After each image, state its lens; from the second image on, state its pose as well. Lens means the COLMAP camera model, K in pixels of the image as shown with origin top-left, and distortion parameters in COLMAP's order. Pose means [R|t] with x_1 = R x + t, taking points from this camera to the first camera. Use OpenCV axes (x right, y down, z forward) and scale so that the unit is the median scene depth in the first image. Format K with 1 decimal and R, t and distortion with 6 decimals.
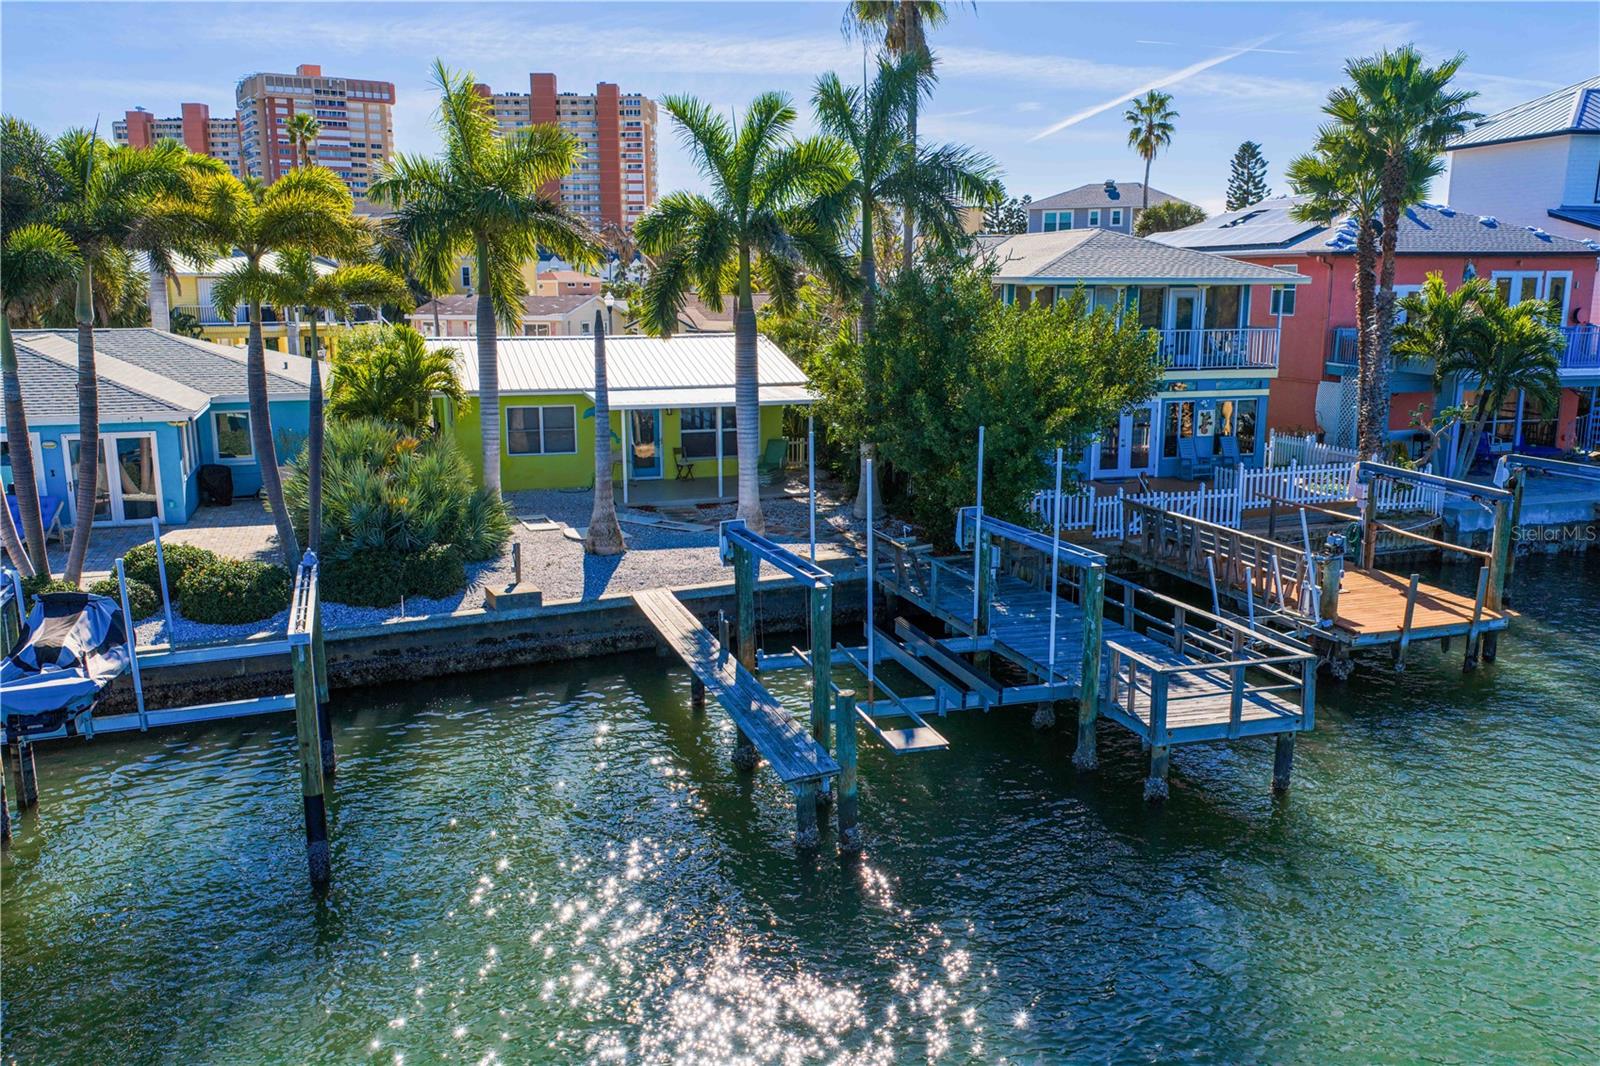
lens RADIAL K [[1315.4, 0, 800.0], [0, 1315.4, 533.0], [0, 0, 1]] dist [0.038240, -0.056338]
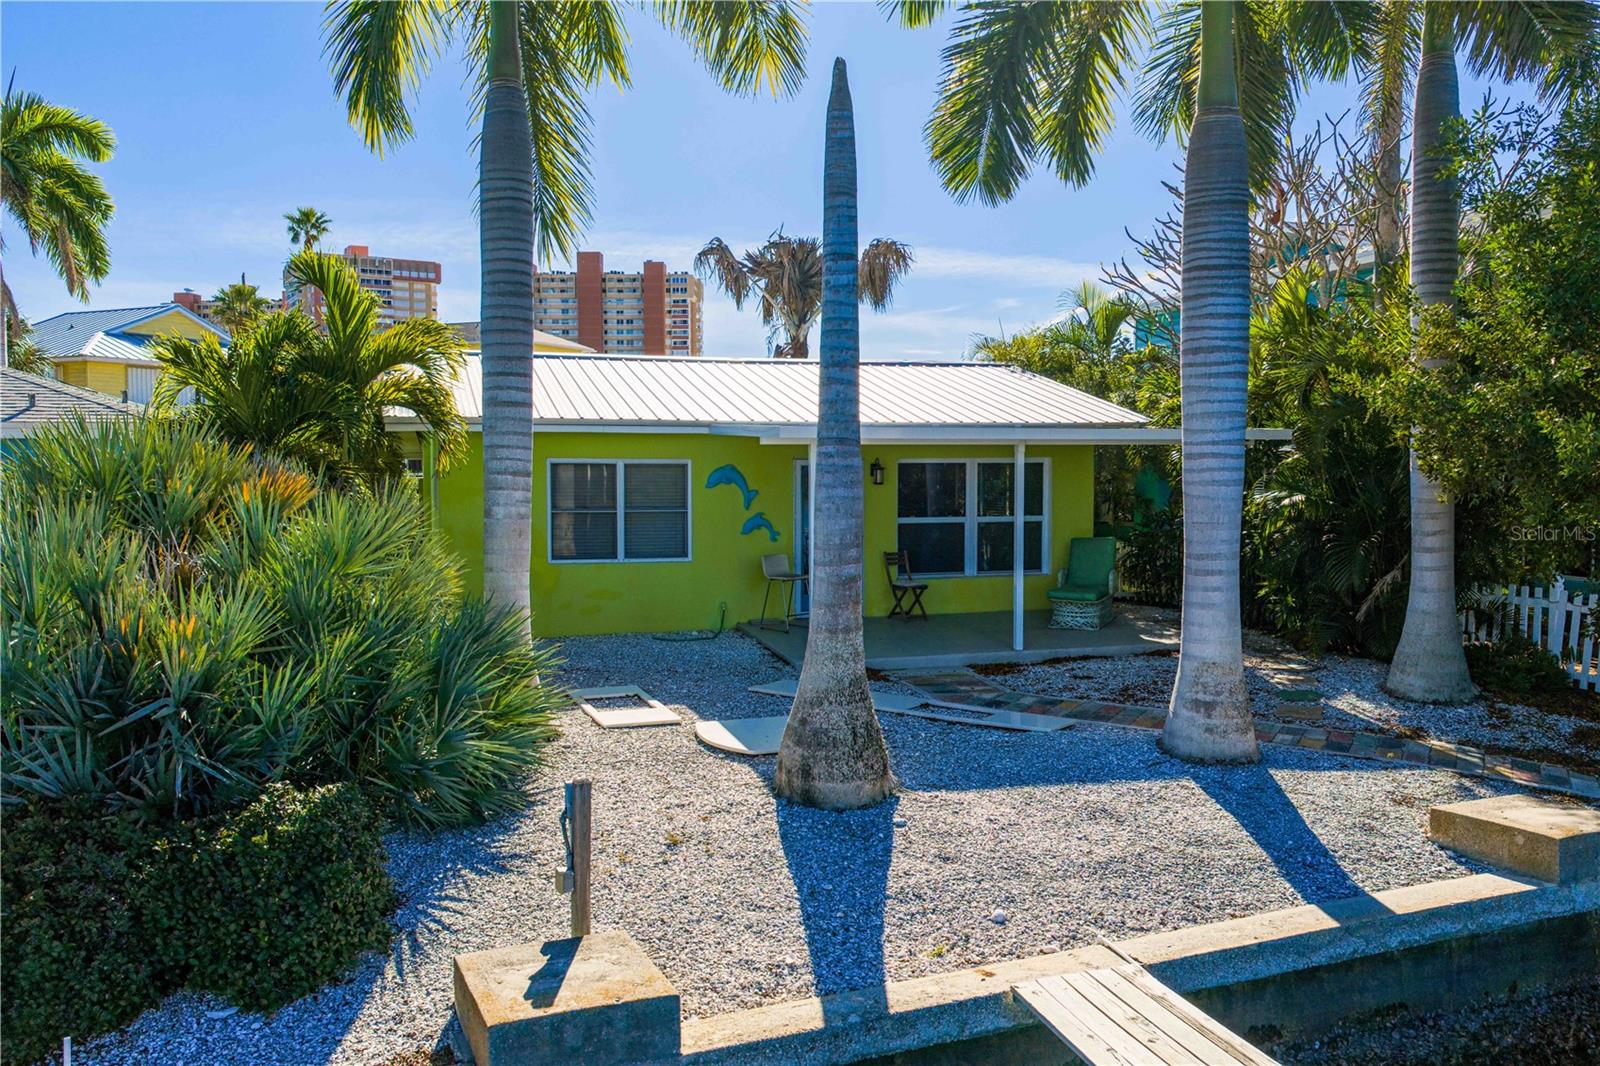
lens RADIAL K [[1312.0, 0, 800.0], [0, 1312.0, 533.0], [0, 0, 1]] dist [0.069831, -0.137212]
pose [[0.999696, 0.001900, -0.024575, -0.131946], [-0.005326, 0.990121, -0.140111, -0.004160], [0.024066, 0.140200, 0.989831, 0.587497]]
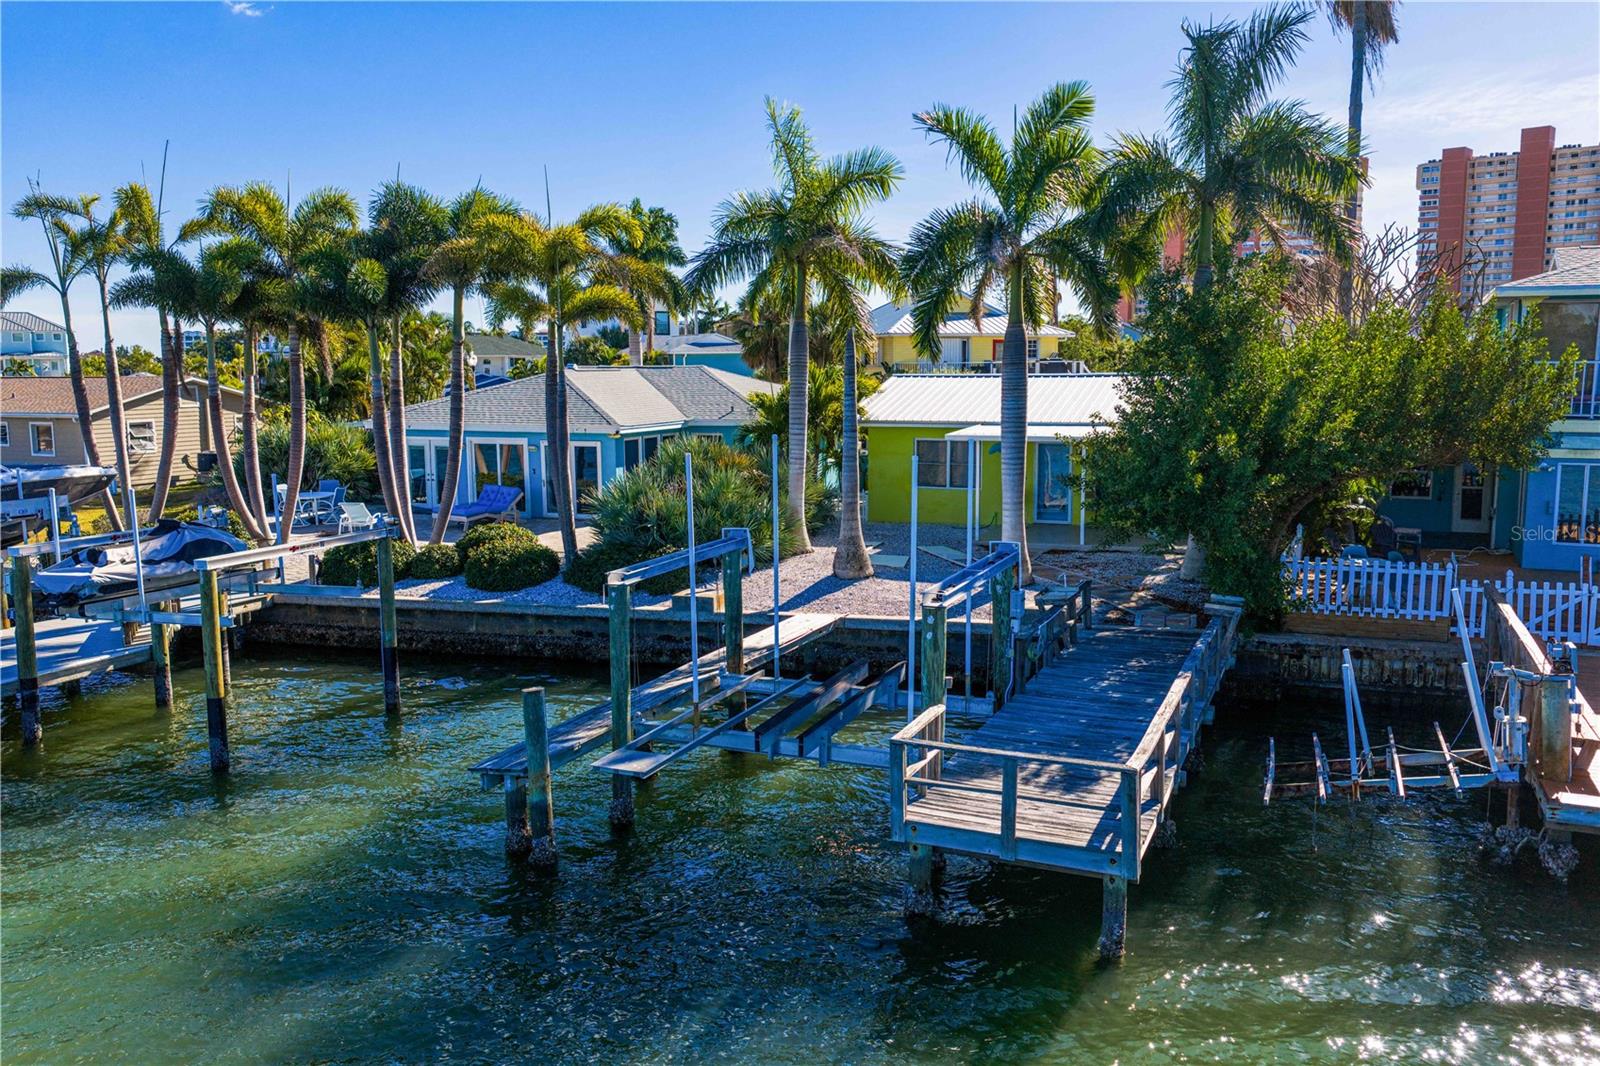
lens RADIAL K [[1312.1, 0, 800.0], [0, 1312.1, 533.0], [0, 0, 1]] dist [0.022890, 0.000869]
pose [[0.754313, 0.080426, -0.651570, 0.400980], [-0.119634, 0.992690, -0.015967, 0.002223], [0.645522, 0.089994, 0.758421, 0.211033]]
